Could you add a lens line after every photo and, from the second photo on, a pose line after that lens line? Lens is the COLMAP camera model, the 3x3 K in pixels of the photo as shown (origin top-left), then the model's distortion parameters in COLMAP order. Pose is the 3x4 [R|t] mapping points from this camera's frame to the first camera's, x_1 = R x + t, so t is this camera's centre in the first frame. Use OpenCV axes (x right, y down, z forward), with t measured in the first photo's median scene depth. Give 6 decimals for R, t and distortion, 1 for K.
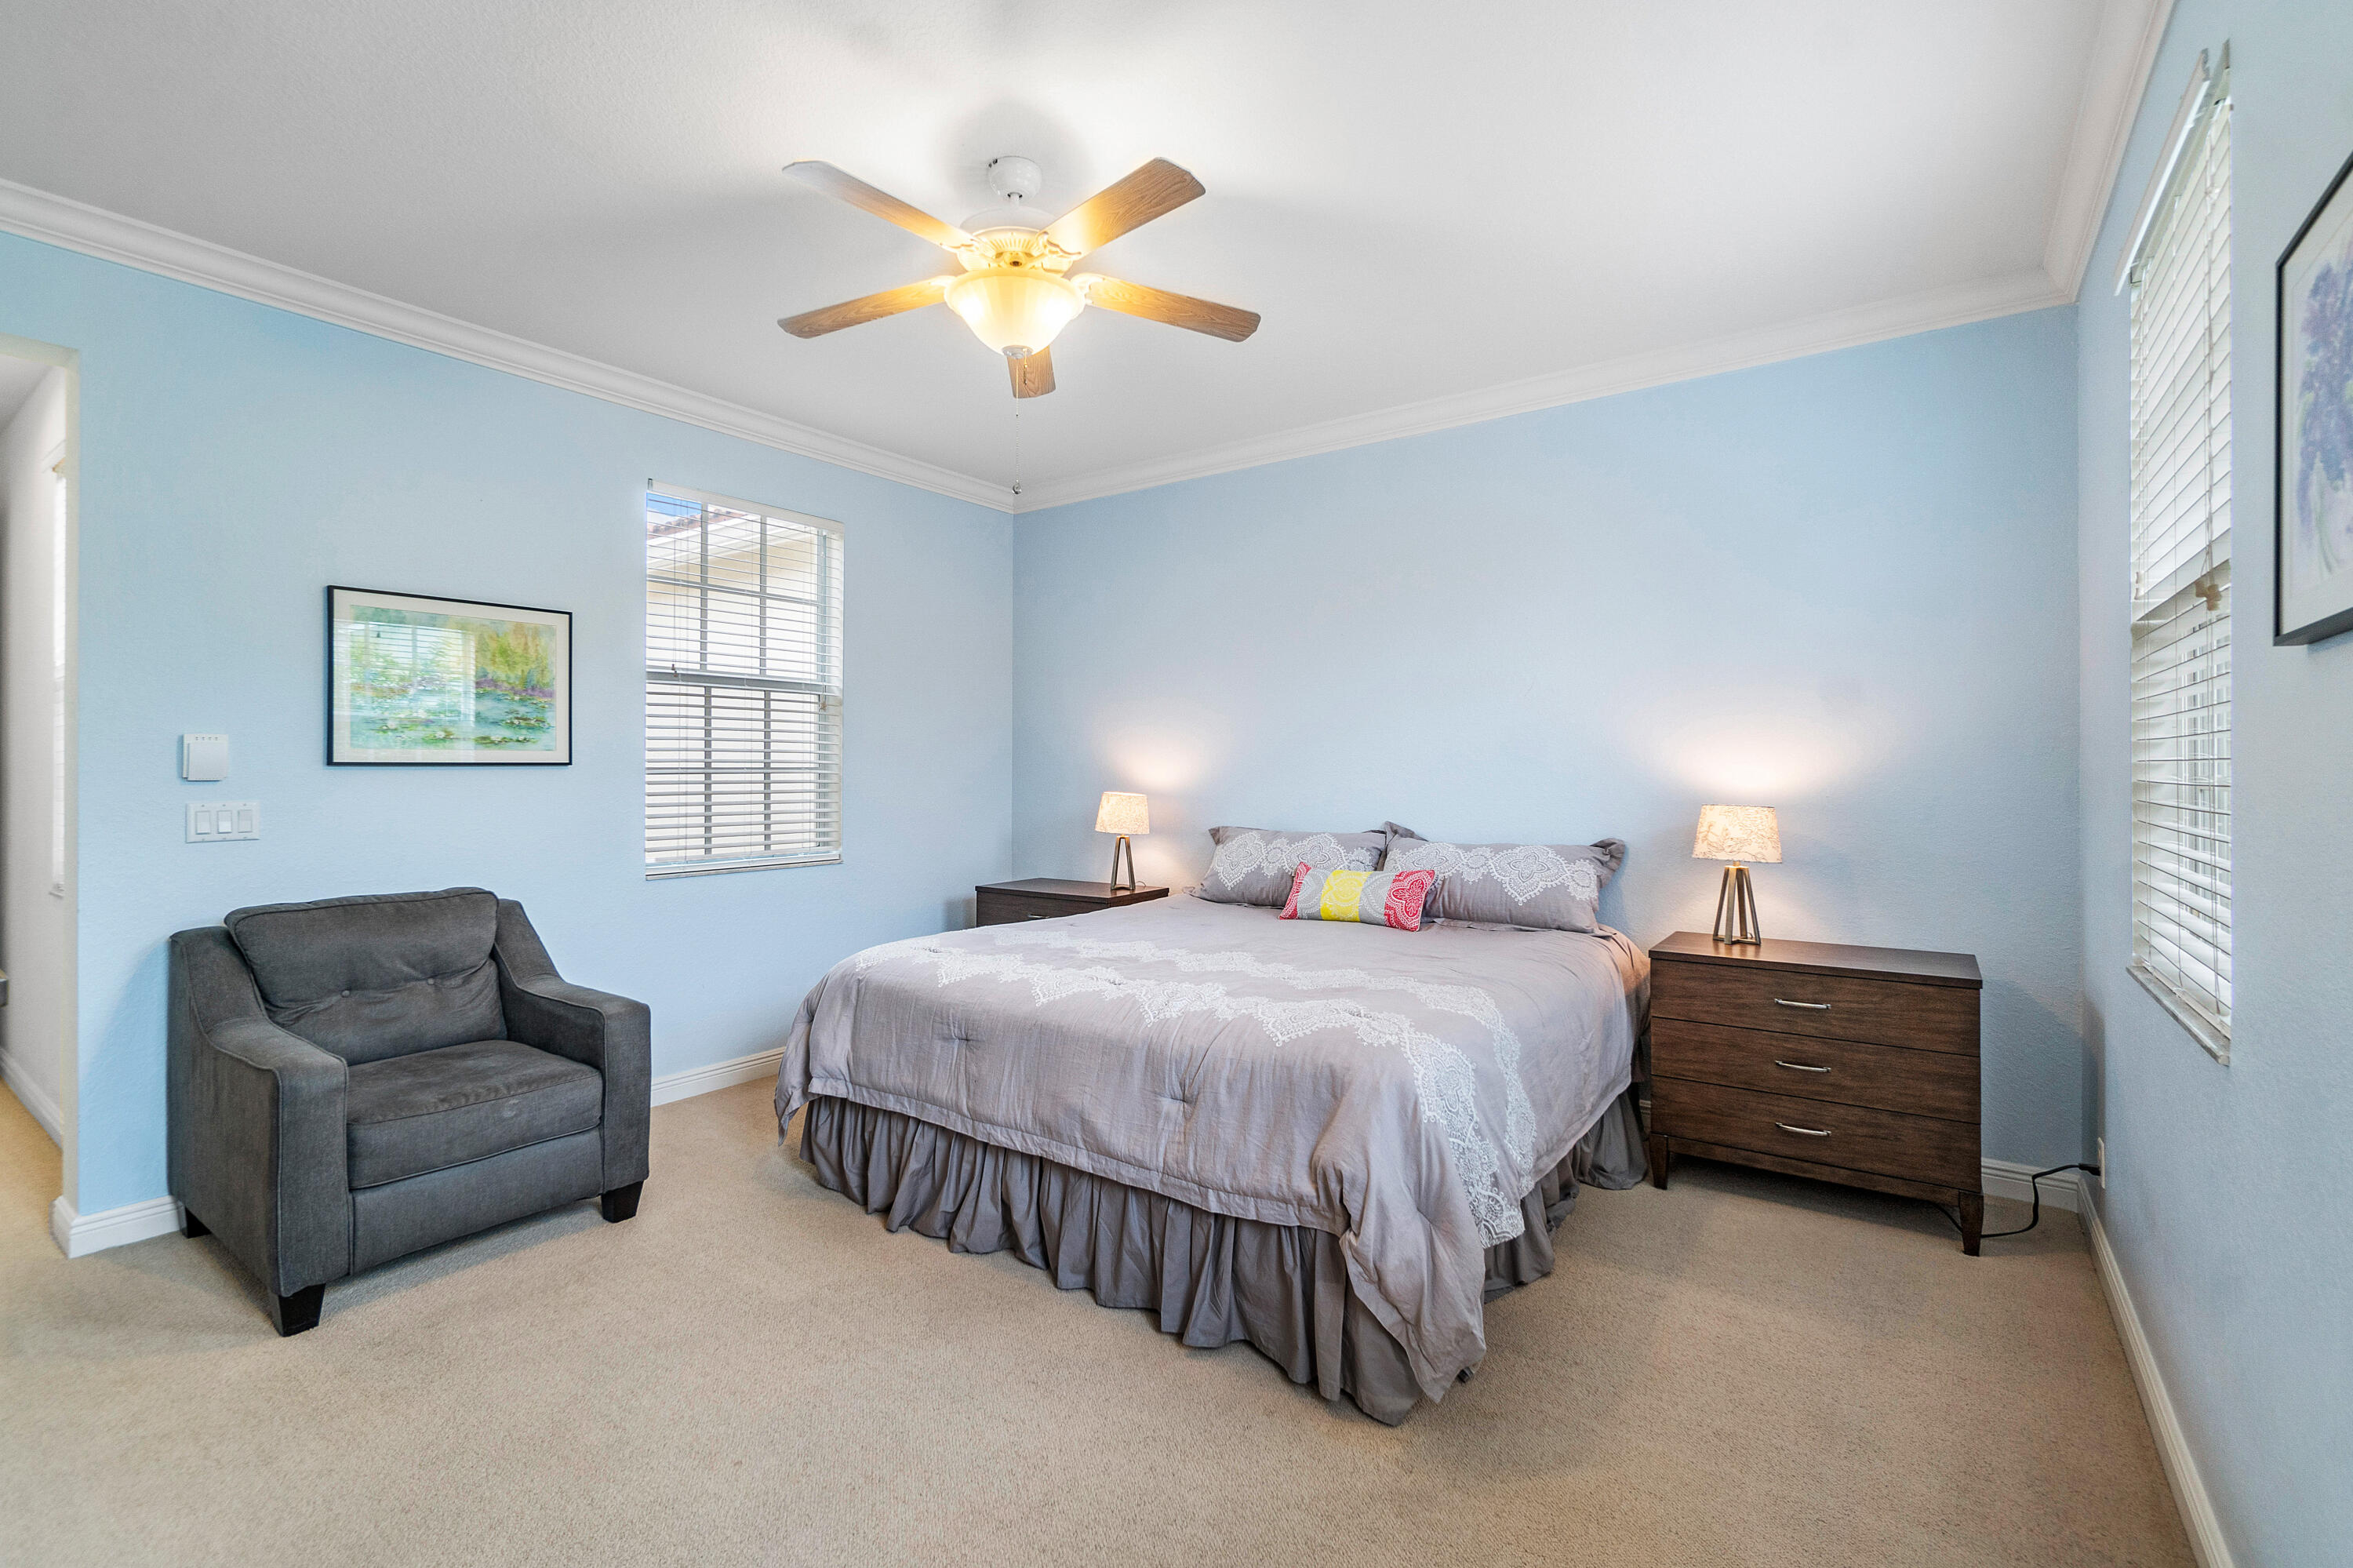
lens RADIAL K [[1033.6, 0, 1165.7], [0, 1033.6, 769.7], [0, 0, 1]] dist [-0.003124, -0.000039]
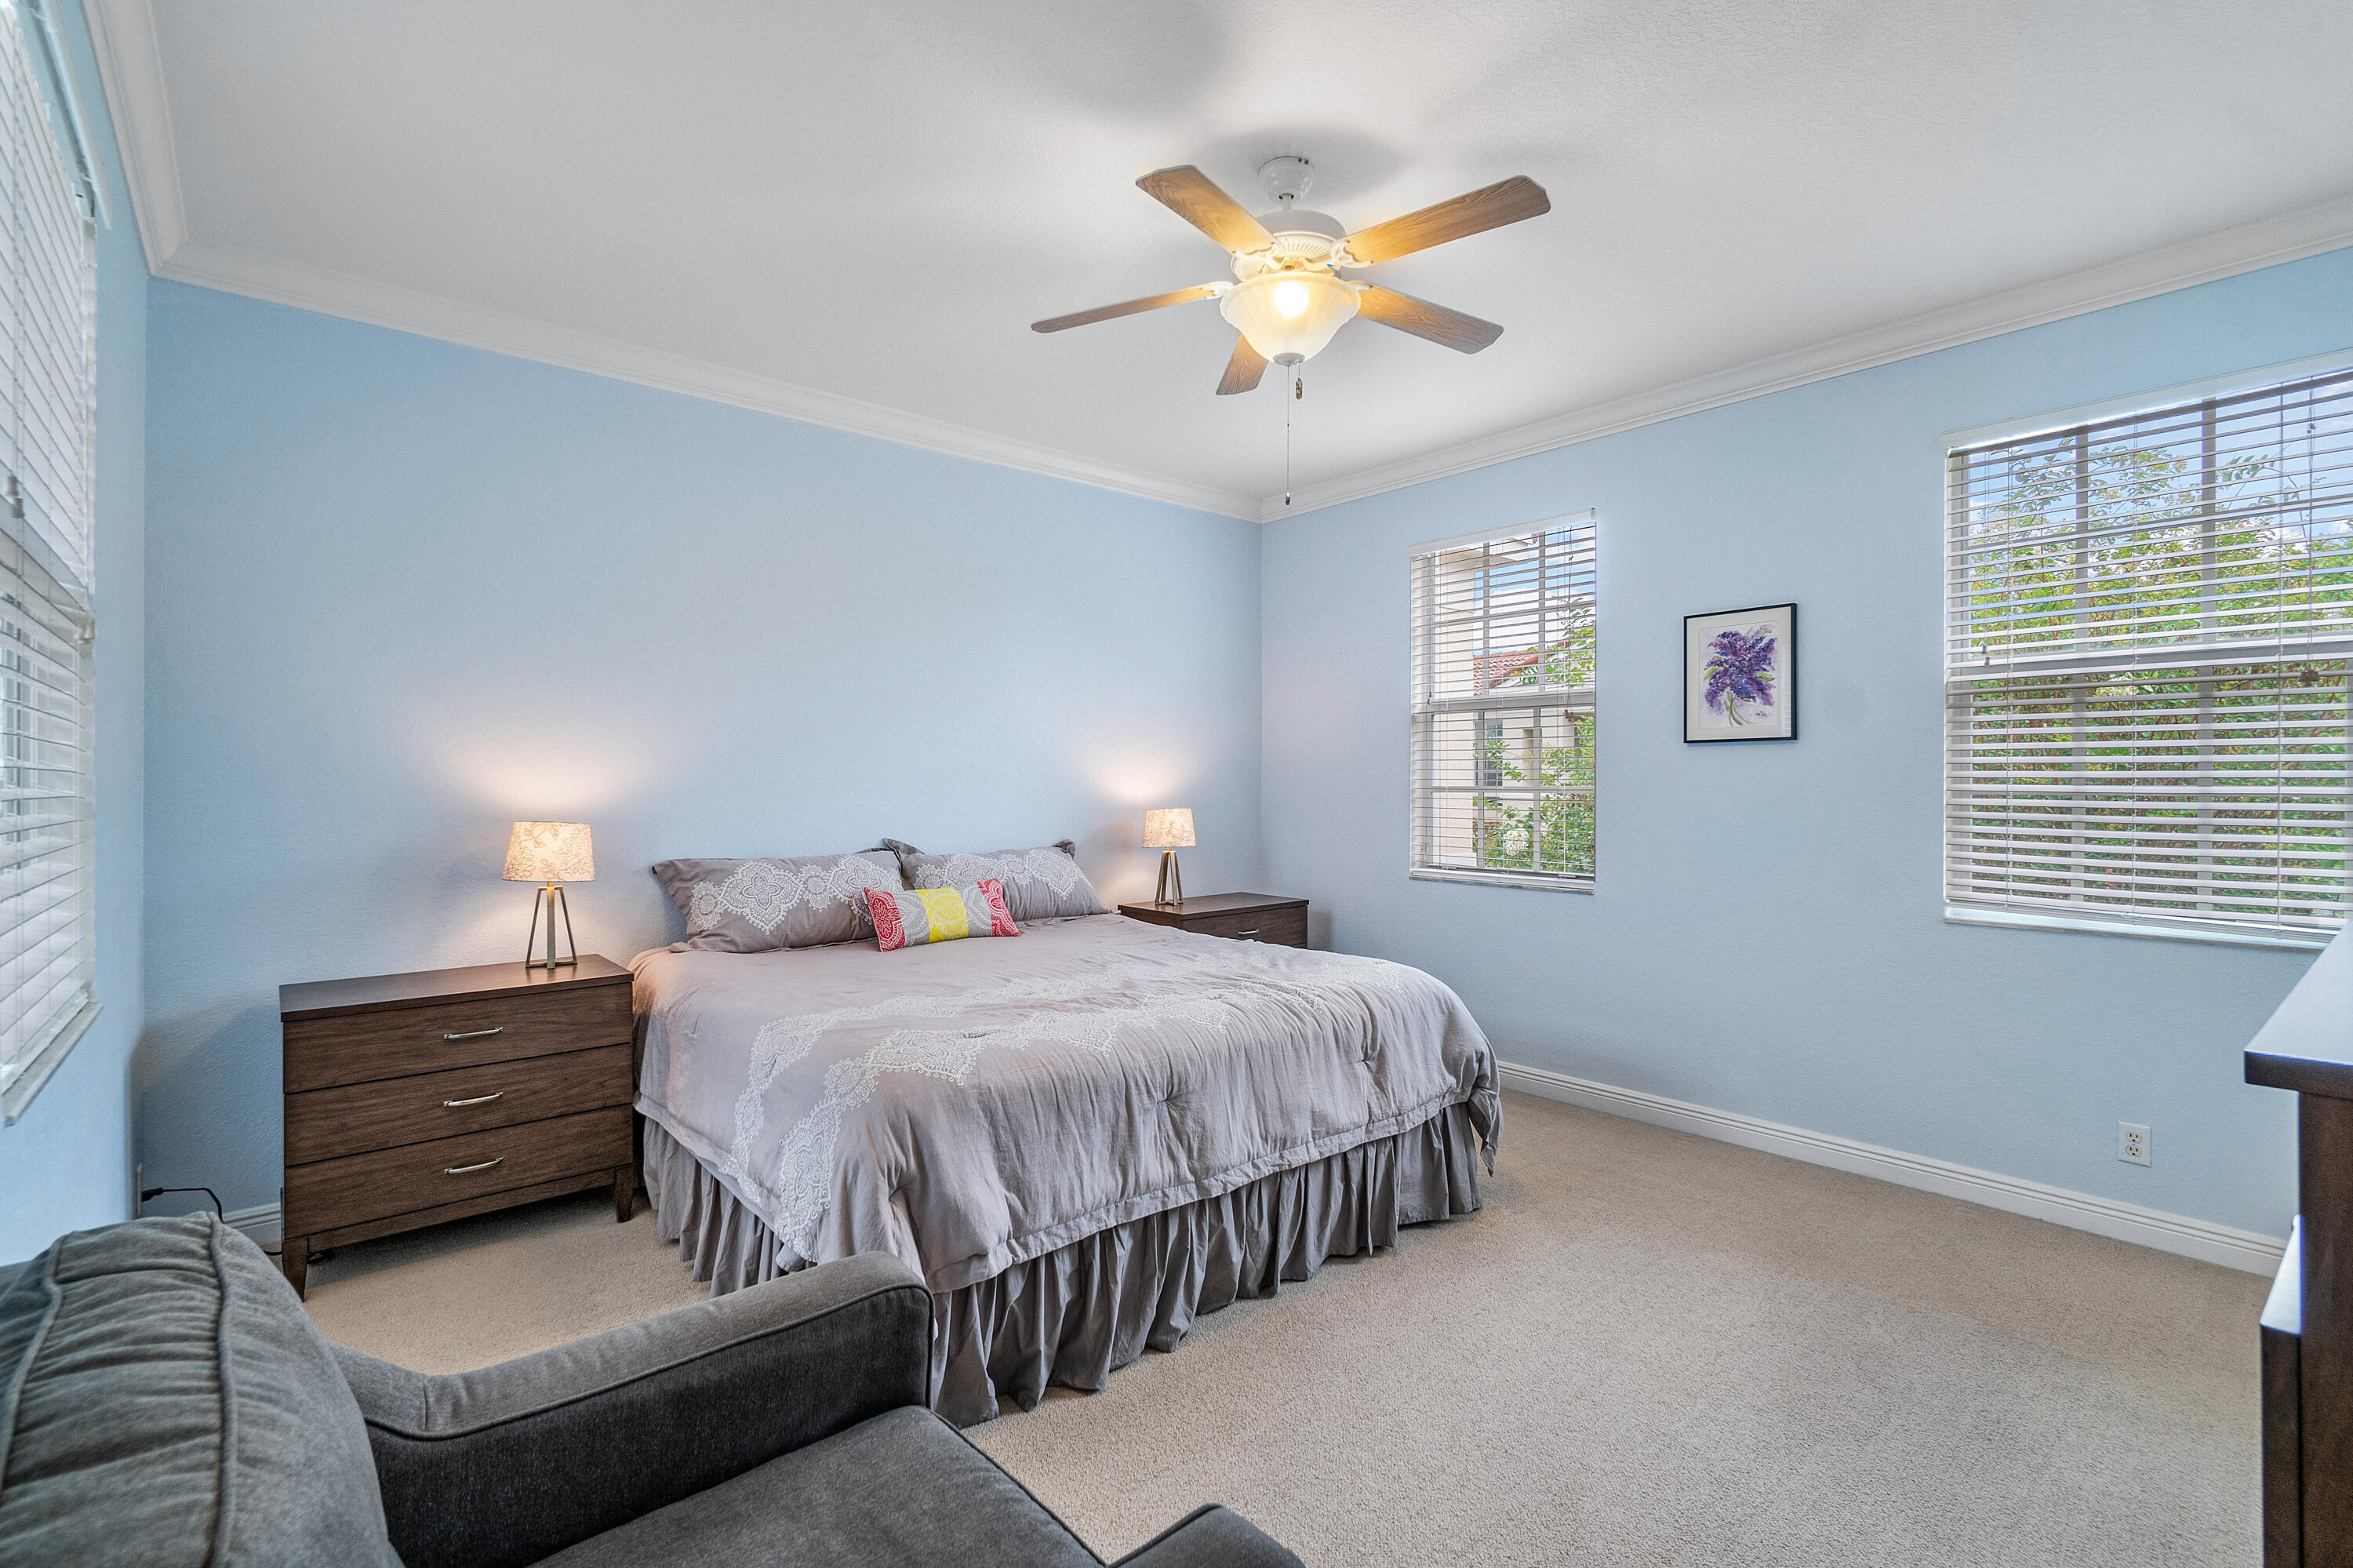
lens RADIAL K [[1067.2, 0, 1194.5], [0, 1067.2, 769.7], [0, 0, 1]] dist [-0.002340, -0.000158]
pose [[0.228655, 0.011564, 0.973439, -0.731832], [0.002188, 0.999921, -0.012392, 0.000779], [-0.973505, 0.004964, 0.228612, 0.541321]]
